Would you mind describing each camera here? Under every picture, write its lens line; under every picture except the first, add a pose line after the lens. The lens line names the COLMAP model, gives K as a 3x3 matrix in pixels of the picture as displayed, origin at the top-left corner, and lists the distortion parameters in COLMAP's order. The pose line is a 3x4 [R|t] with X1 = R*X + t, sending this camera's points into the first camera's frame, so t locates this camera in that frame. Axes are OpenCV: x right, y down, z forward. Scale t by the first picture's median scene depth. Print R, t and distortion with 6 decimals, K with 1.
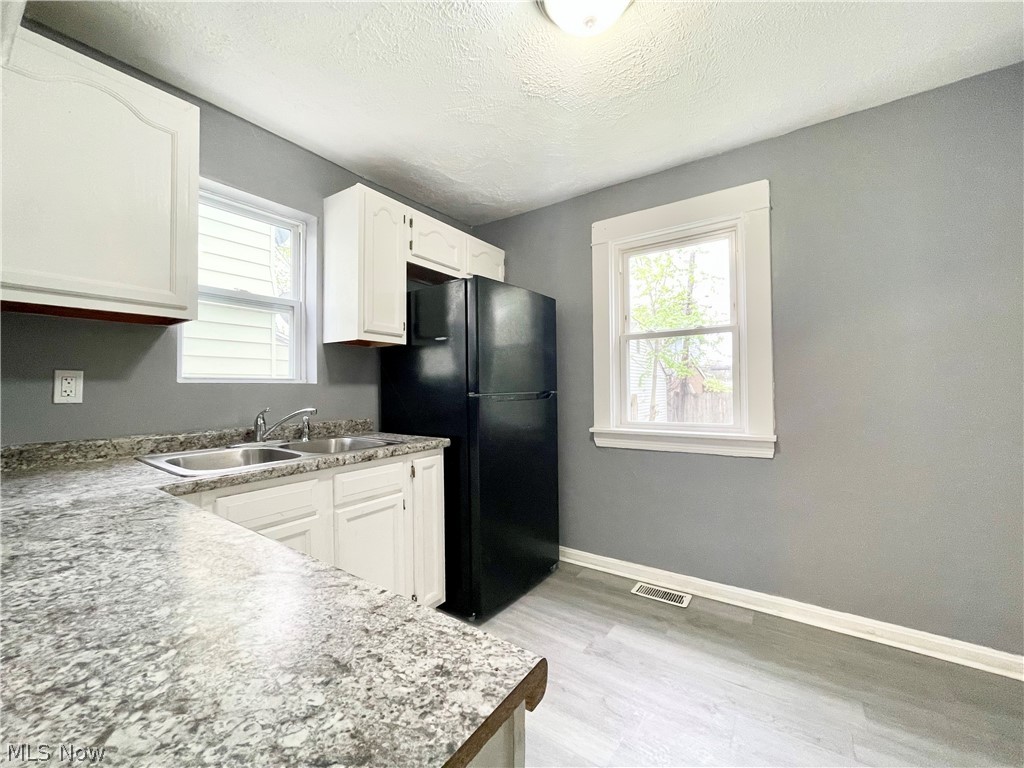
lens RADIAL K [[414.4, 0, 510.2], [0, 414.4, 382.2], [0, 0, 1]] dist [-0.000364, 0.000107]
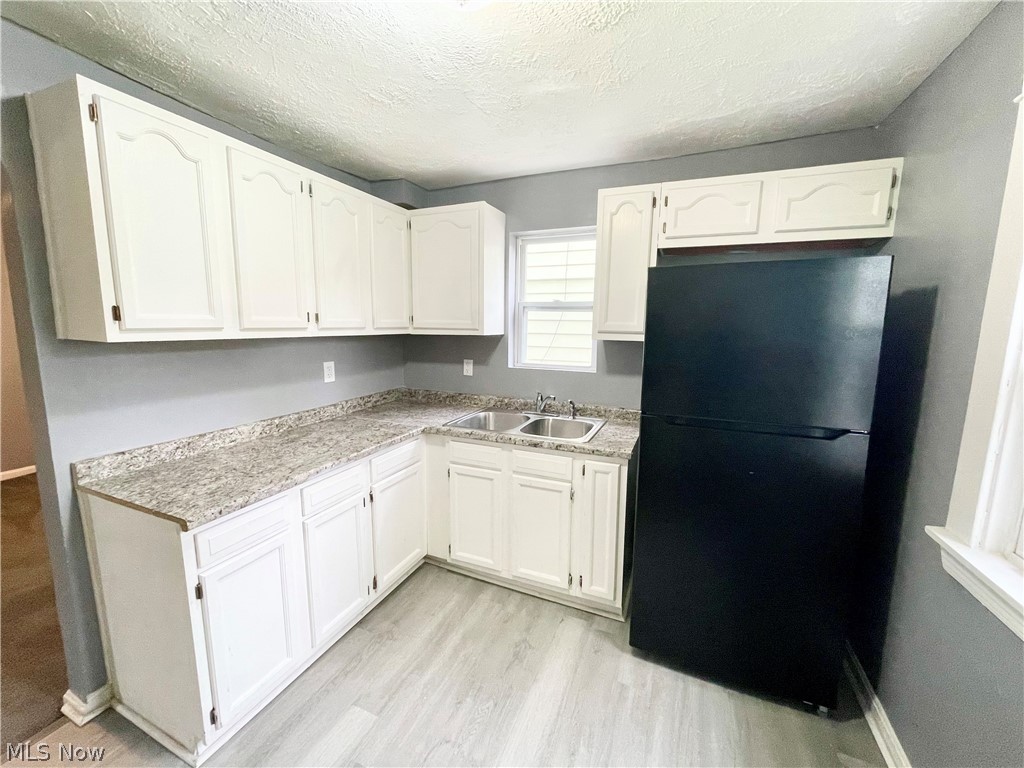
lens RADIAL K [[414.4, 0, 510.1], [0, 414.4, 383.6], [0, 0, 1]] dist [-0.000364, 0.000107]
pose [[0.202693, 0.148537, -0.967911, 0.730462], [-0.001900, 0.988487, 0.151296, -0.167212], [0.979241, -0.028828, 0.200641, 0.605162]]
